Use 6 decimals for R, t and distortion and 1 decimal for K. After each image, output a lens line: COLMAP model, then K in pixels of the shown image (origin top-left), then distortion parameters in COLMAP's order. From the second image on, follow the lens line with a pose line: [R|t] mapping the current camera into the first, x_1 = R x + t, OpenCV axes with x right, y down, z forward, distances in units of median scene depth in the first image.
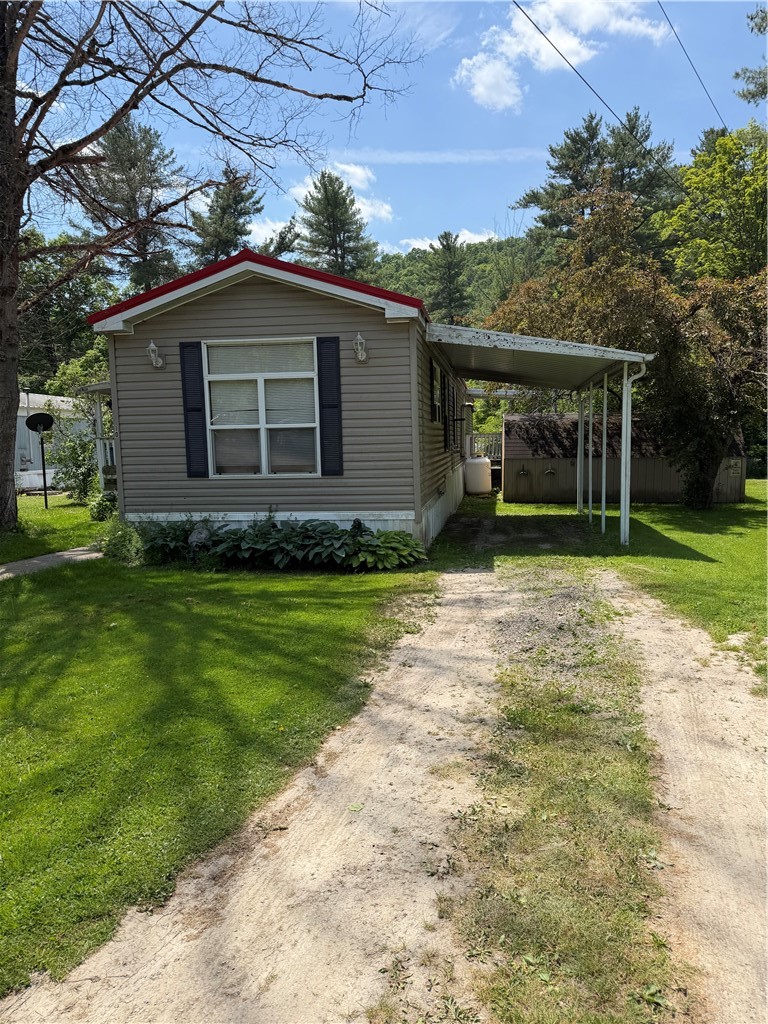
lens RADIAL K [[706.0, 0, 384.0], [0, 706.0, 512.0], [0, 0, 1]] dist [0.171520, -0.324551]
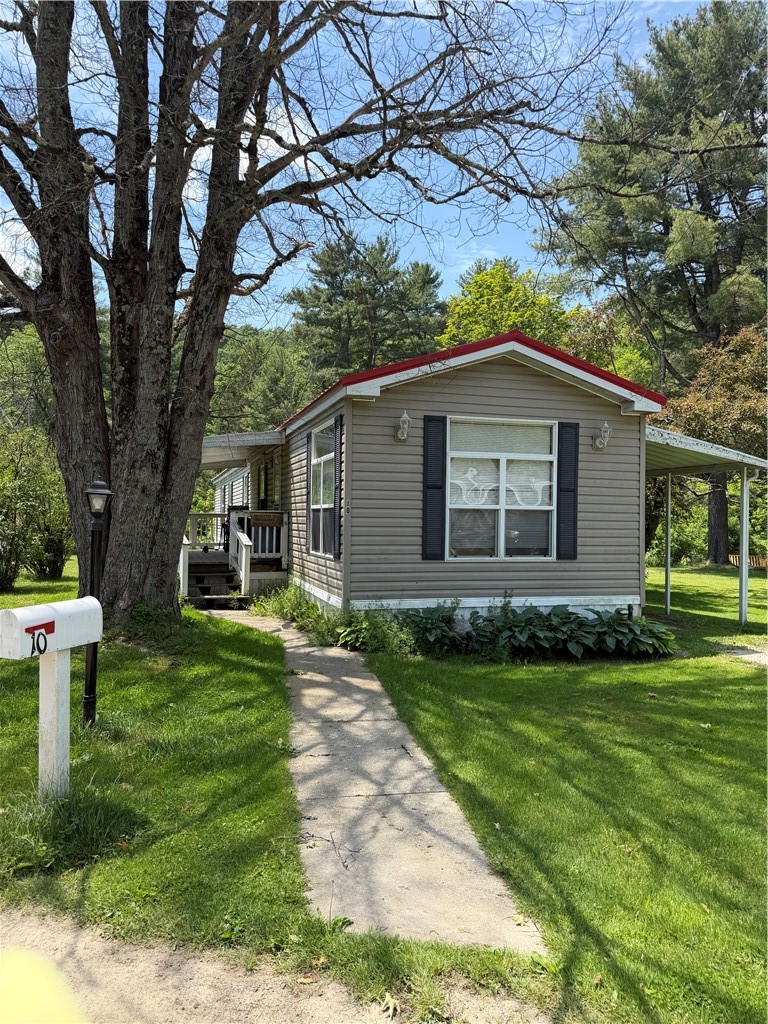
lens RADIAL K [[706.0, 0, 384.0], [0, 706.0, 512.0], [0, 0, 1]] dist [0.171520, -0.324551]
pose [[0.906039, 0.037973, 0.421486, -0.719601], [0.009783, 0.993821, -0.110566, -0.010056], [-0.423080, 0.104300, 0.900069, 0.207906]]
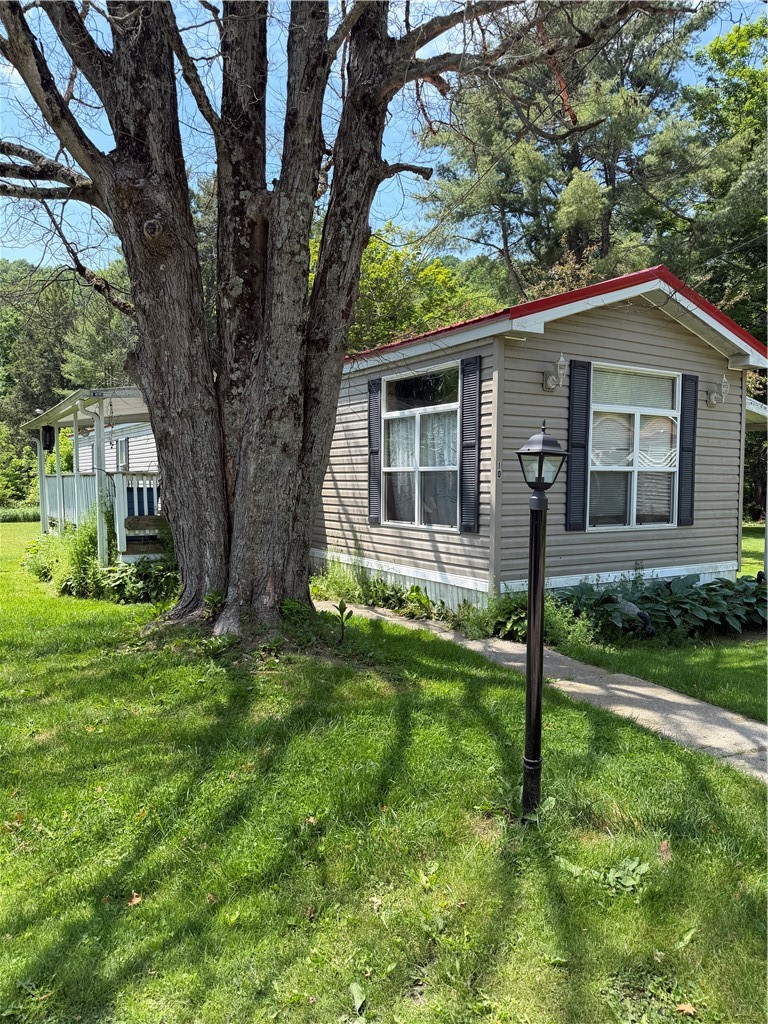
lens RADIAL K [[706.0, 0, 384.0], [0, 706.0, 512.0], [0, 0, 1]] dist [0.171520, -0.324551]
pose [[0.757939, -0.002114, 0.652321, -0.959146], [0.042838, 0.997998, -0.046539, -0.042387], [-0.650917, 0.063218, 0.756512, 0.551759]]
